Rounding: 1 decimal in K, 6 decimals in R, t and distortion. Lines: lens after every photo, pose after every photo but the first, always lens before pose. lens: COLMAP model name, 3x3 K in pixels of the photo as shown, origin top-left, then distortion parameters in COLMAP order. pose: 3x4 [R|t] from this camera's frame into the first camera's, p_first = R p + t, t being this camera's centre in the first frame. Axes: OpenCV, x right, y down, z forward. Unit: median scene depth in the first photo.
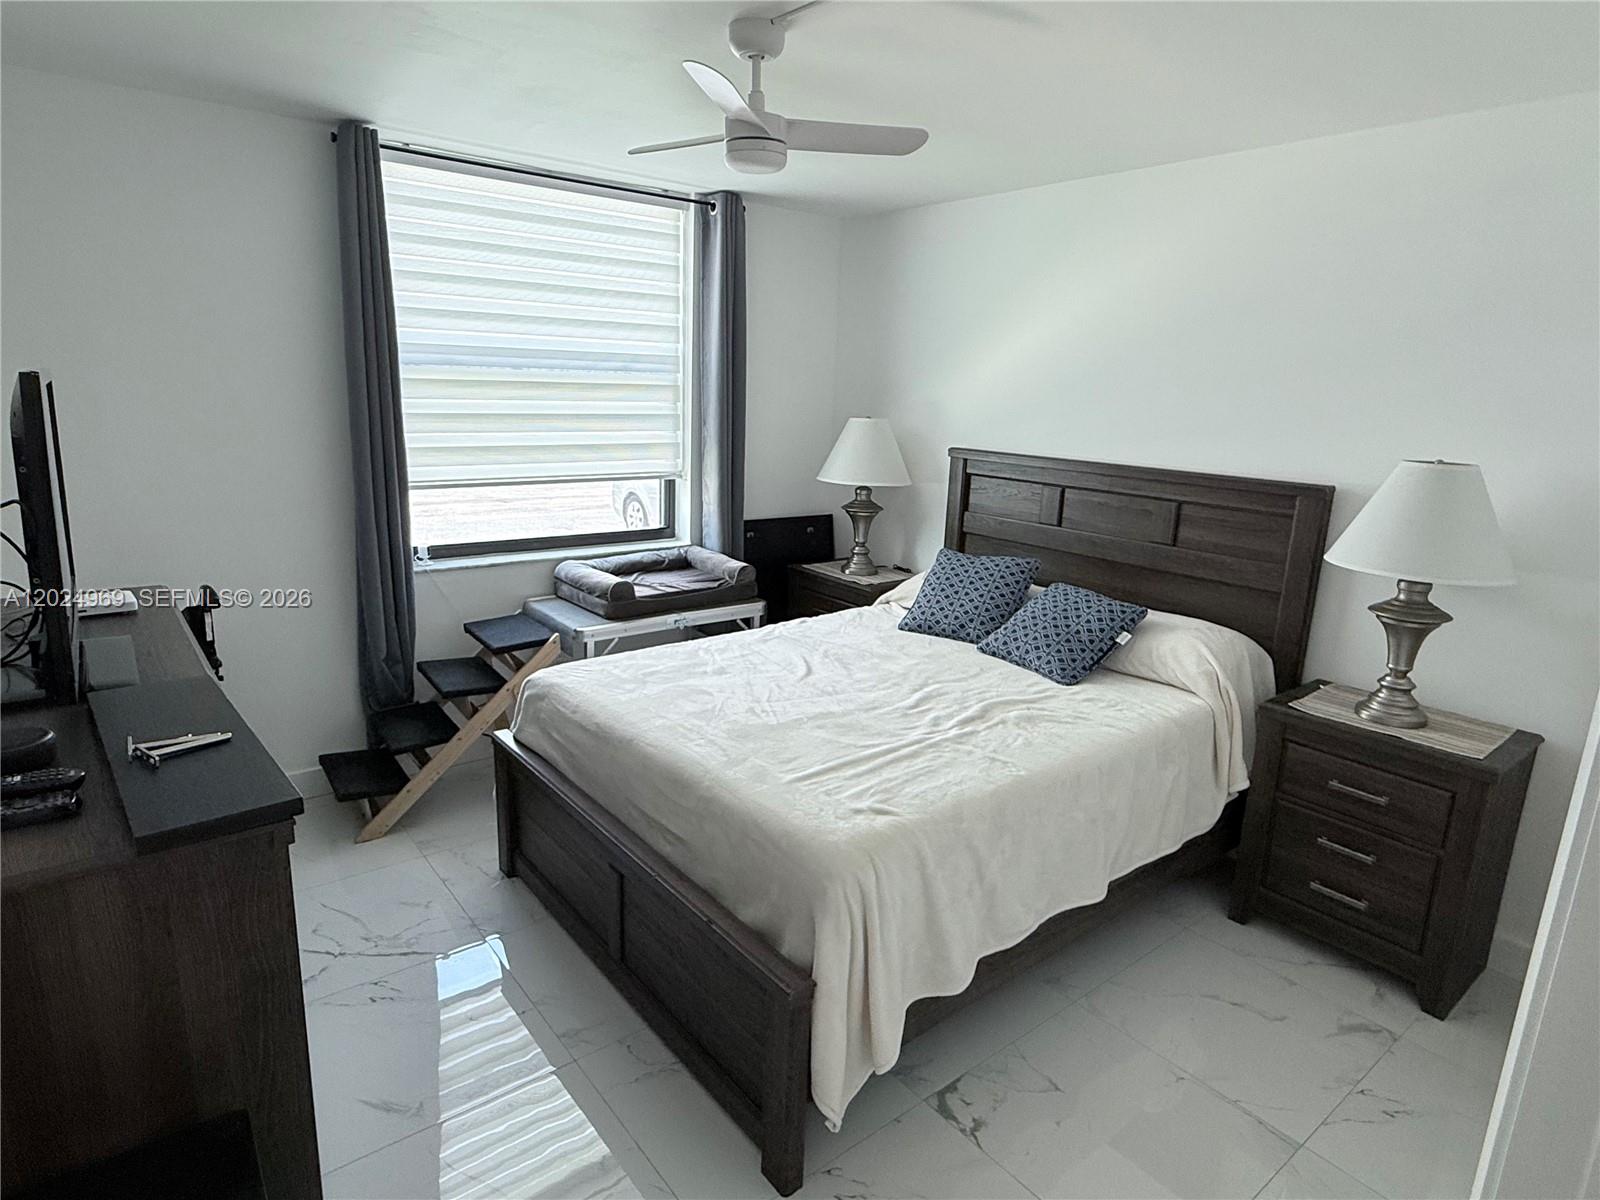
lens RADIAL K [[902.6, 0, 797.6], [0, 902.6, 598.5], [0, 0, 1]] dist [-0.002238, -0.000576]
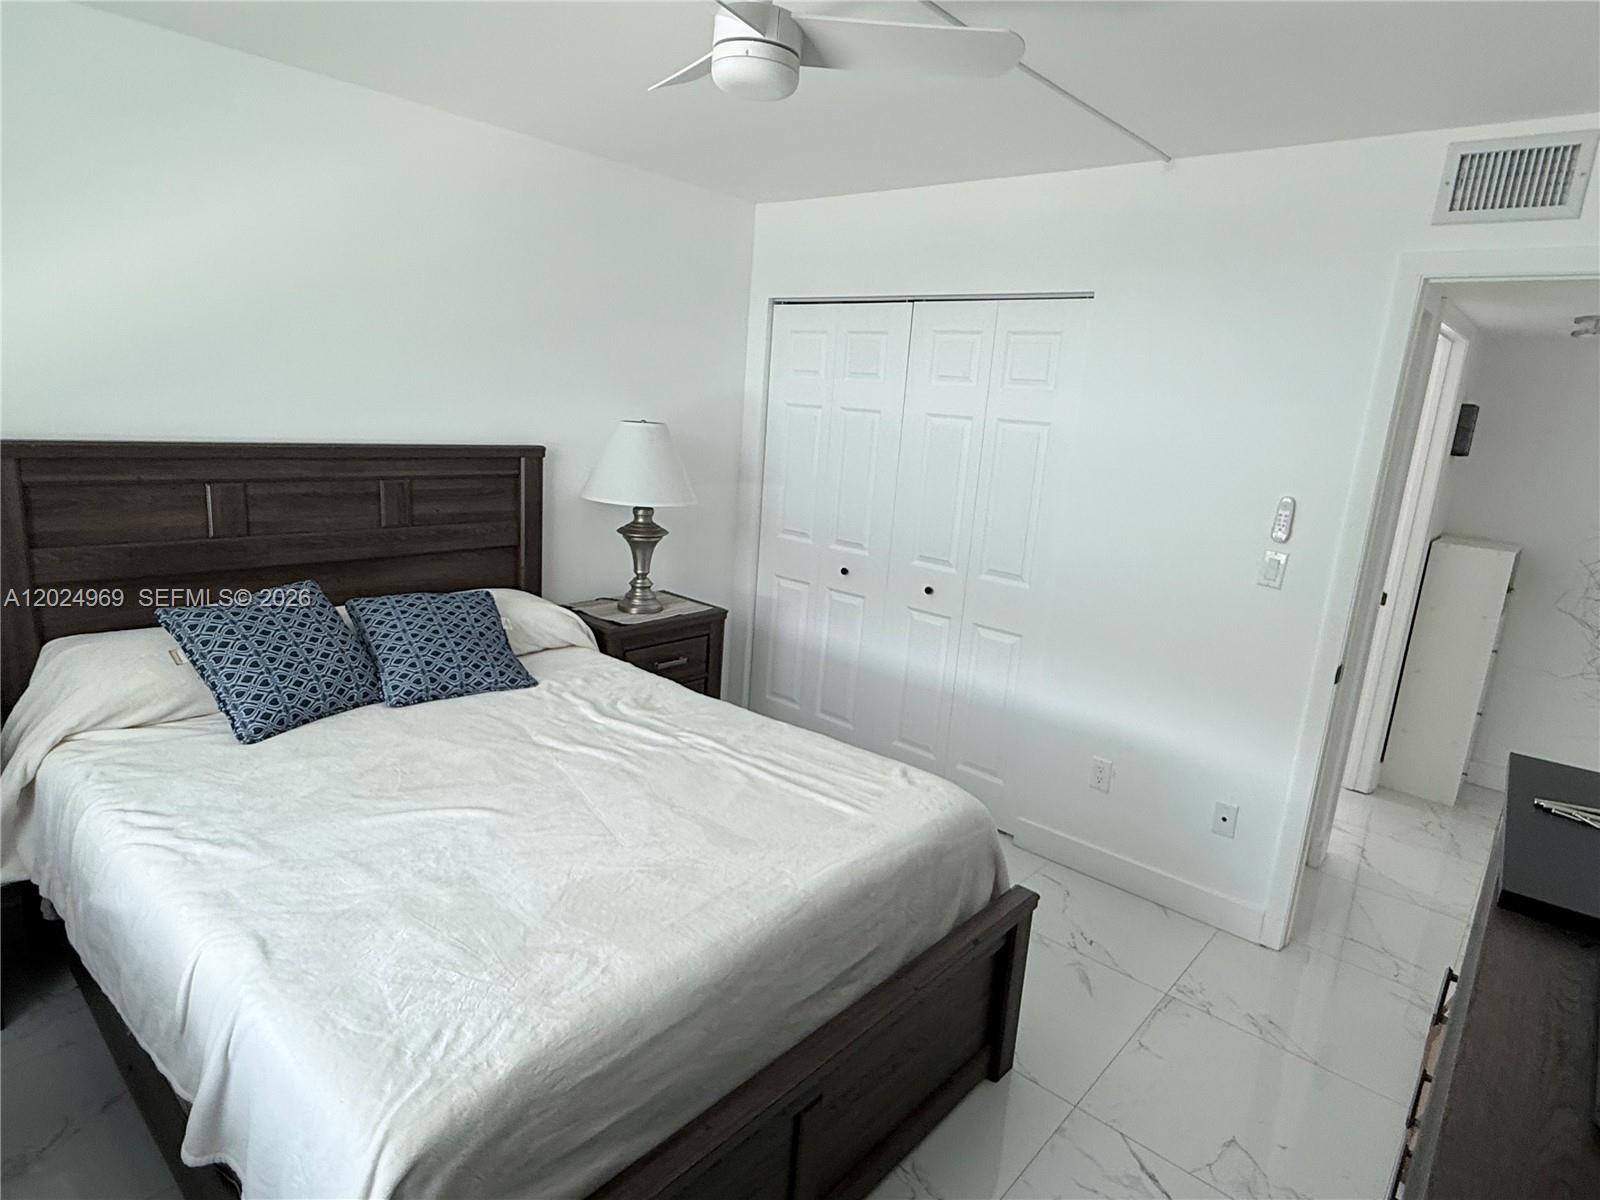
lens RADIAL K [[902.6, 0, 798.0], [0, 902.6, 600.8], [0, 0, 1]] dist [-0.002238, -0.000576]
pose [[-0.167810, -0.265724, 0.949332, -0.626184], [0.152823, 0.944334, 0.291339, -0.221942], [-0.973902, 0.193970, -0.117860, 0.842559]]
